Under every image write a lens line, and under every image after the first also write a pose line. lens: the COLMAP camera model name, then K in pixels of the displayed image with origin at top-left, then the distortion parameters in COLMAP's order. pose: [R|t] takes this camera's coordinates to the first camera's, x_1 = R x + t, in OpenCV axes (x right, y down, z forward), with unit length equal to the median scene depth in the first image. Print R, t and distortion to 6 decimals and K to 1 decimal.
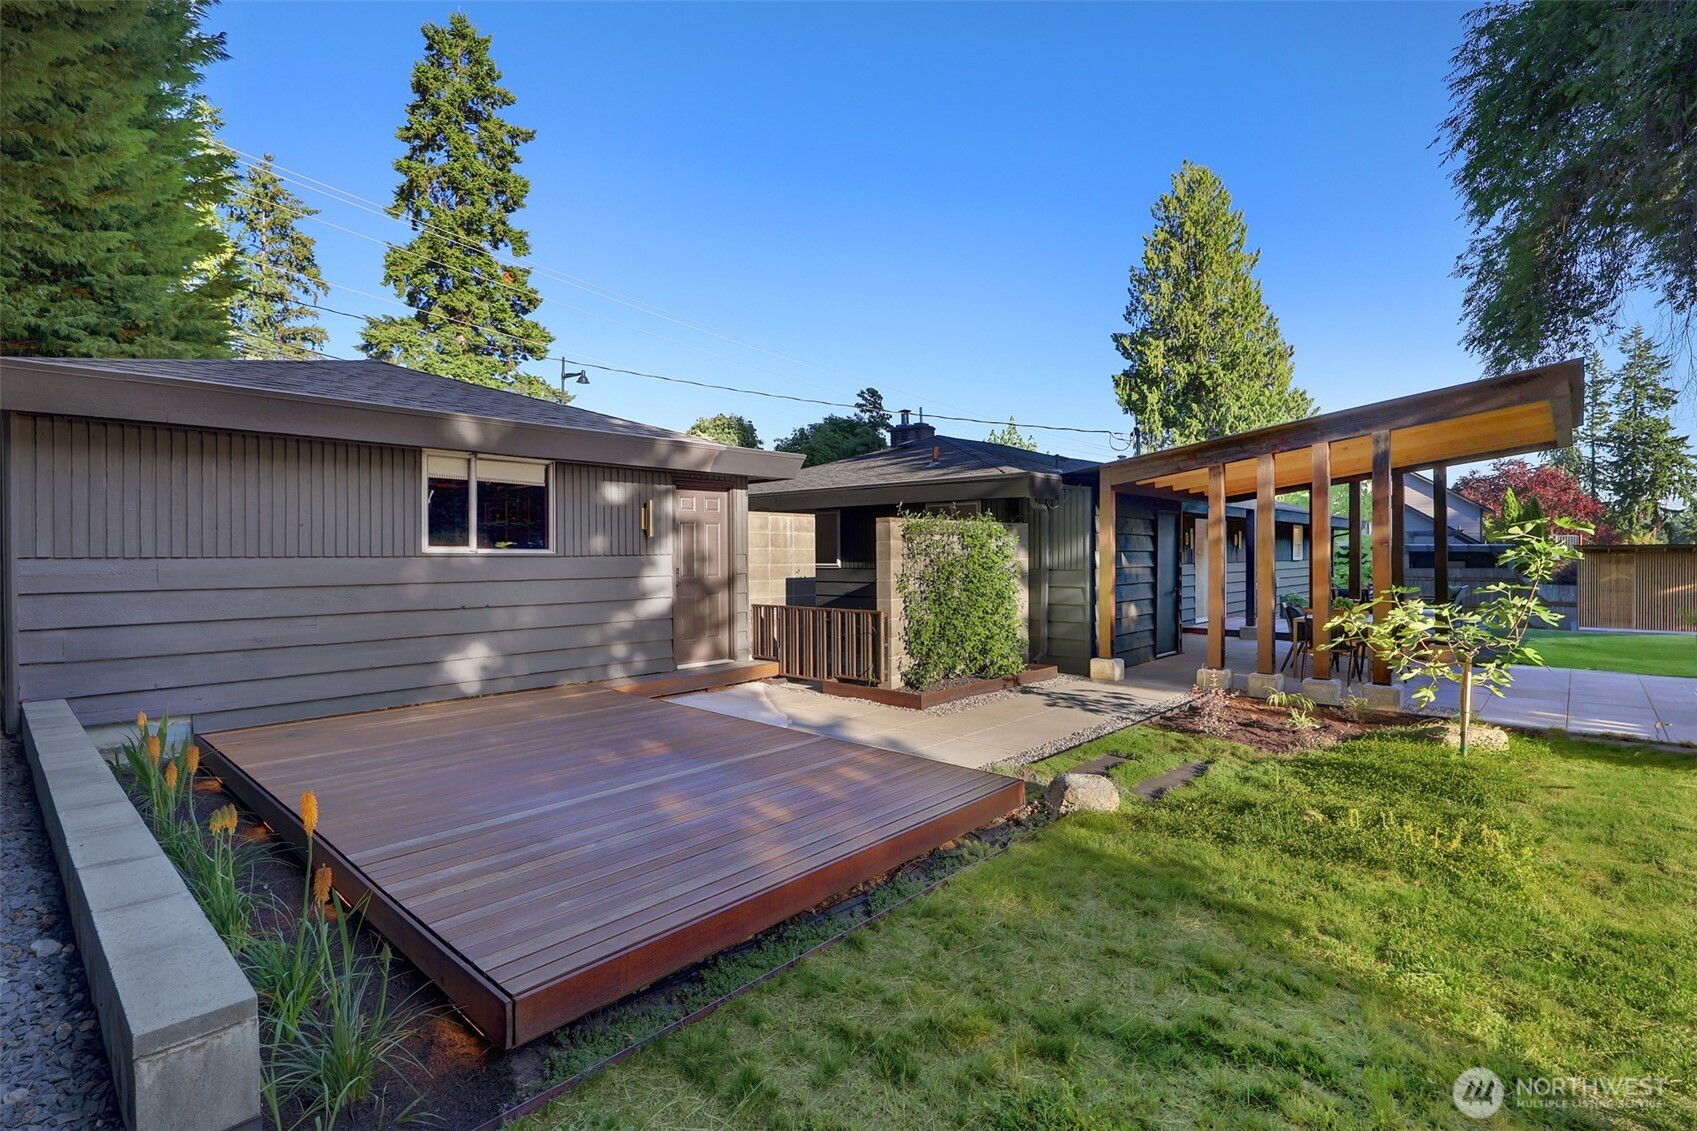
lens RADIAL K [[784.9, 0, 863.5], [0, 784.9, 557.9], [0, 0, 1]] dist [0.001820, -0.000664]
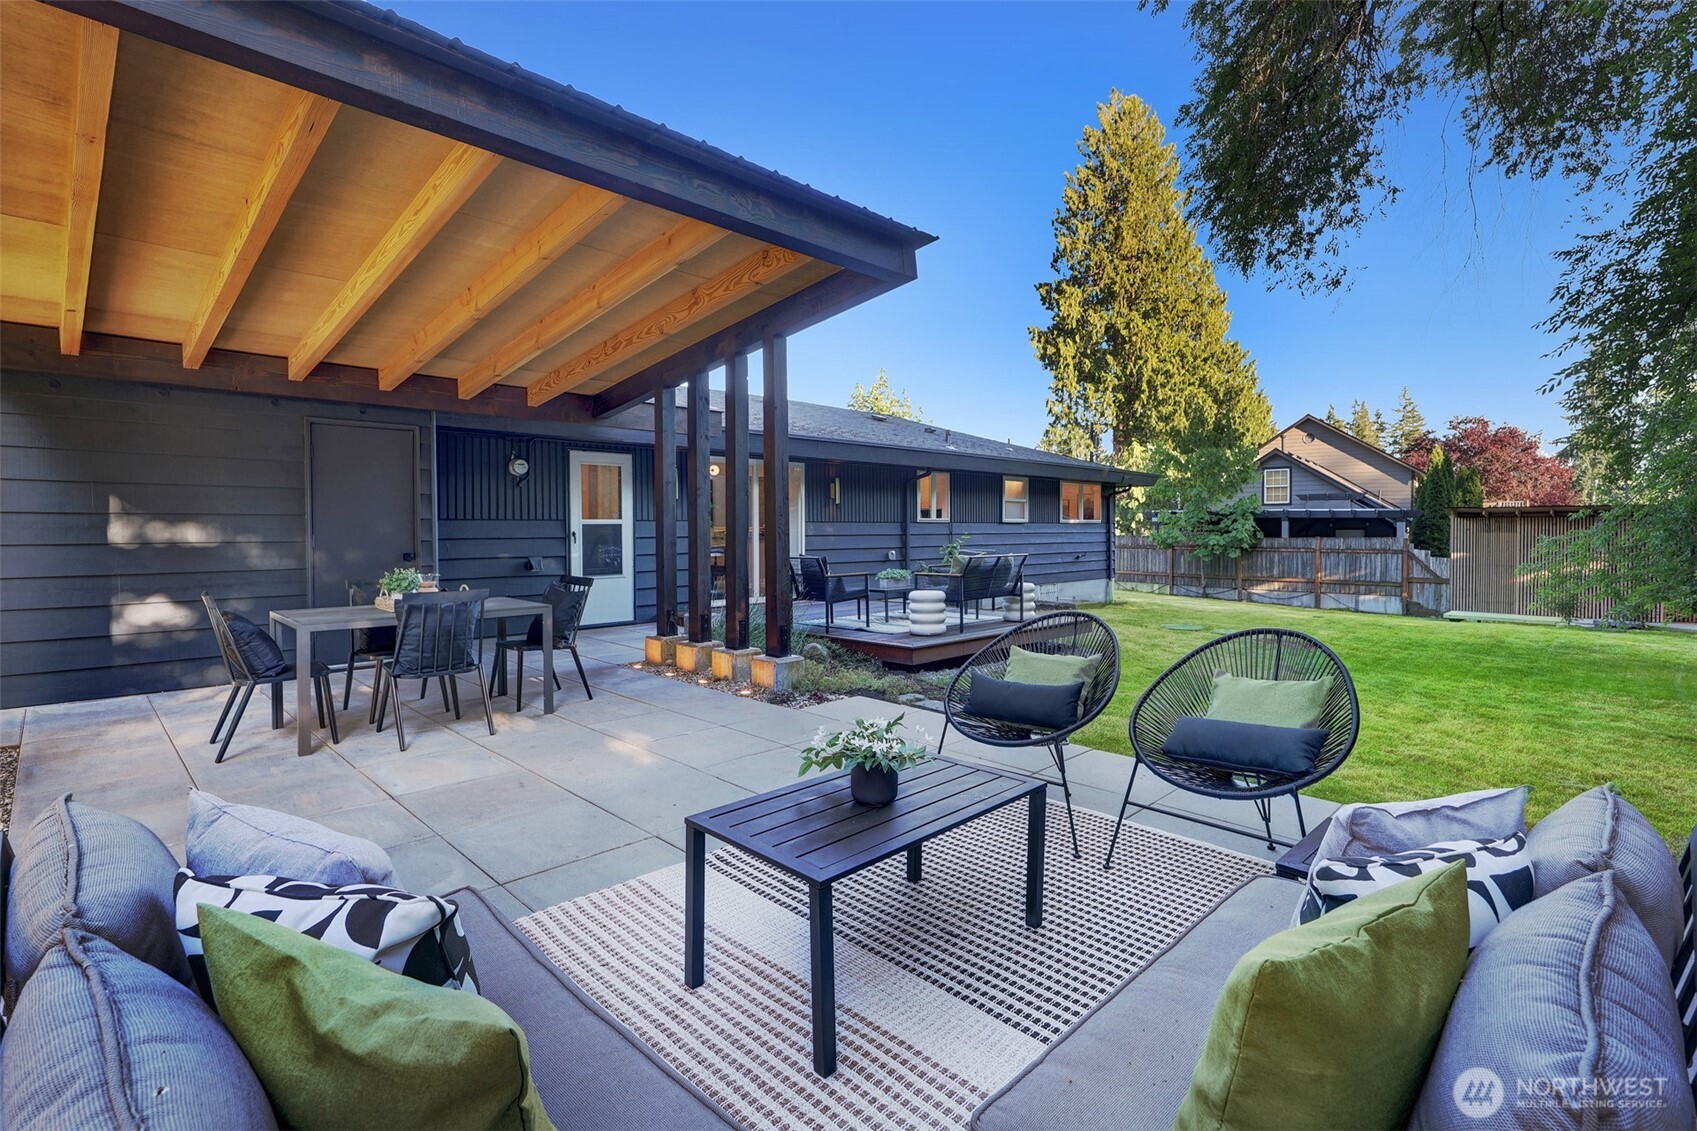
lens RADIAL K [[784.9, 0, 825.8], [0, 784.9, 540.5], [0, 0, 1]] dist [0.001820, -0.000664]
pose [[0.998701, 0.002850, -0.050876, 0.157895], [-0.002141, 0.999900, 0.013979, 0.003982], [0.050911, -0.013852, 0.998607, 0.086599]]
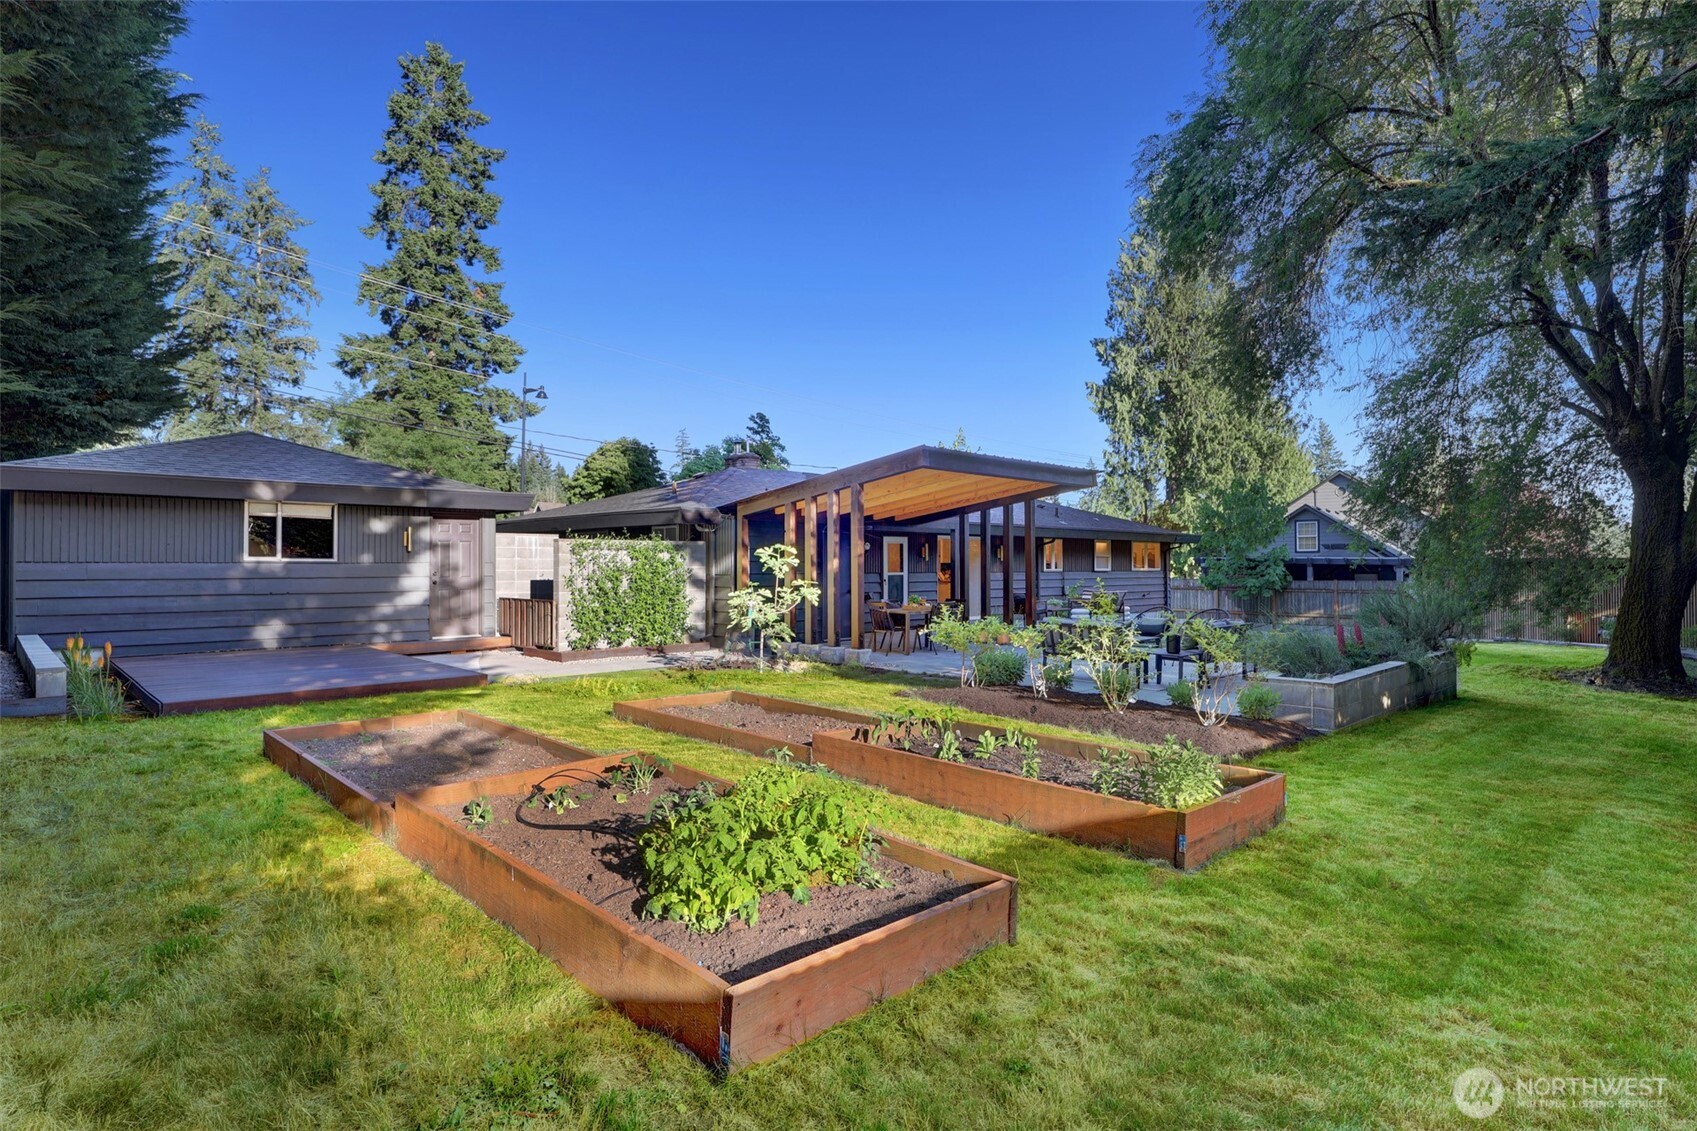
lens RADIAL K [[855.1, 0, 854.4], [0, 855.1, 559.5], [0, 0, 1]] dist [-0.003782, -0.001465]
pose [[0.998778, 0.003049, -0.049331, 0.100724], [-0.003618, 0.999928, -0.011460, 0.000817], [0.049293, 0.011624, 0.998717, -0.091787]]
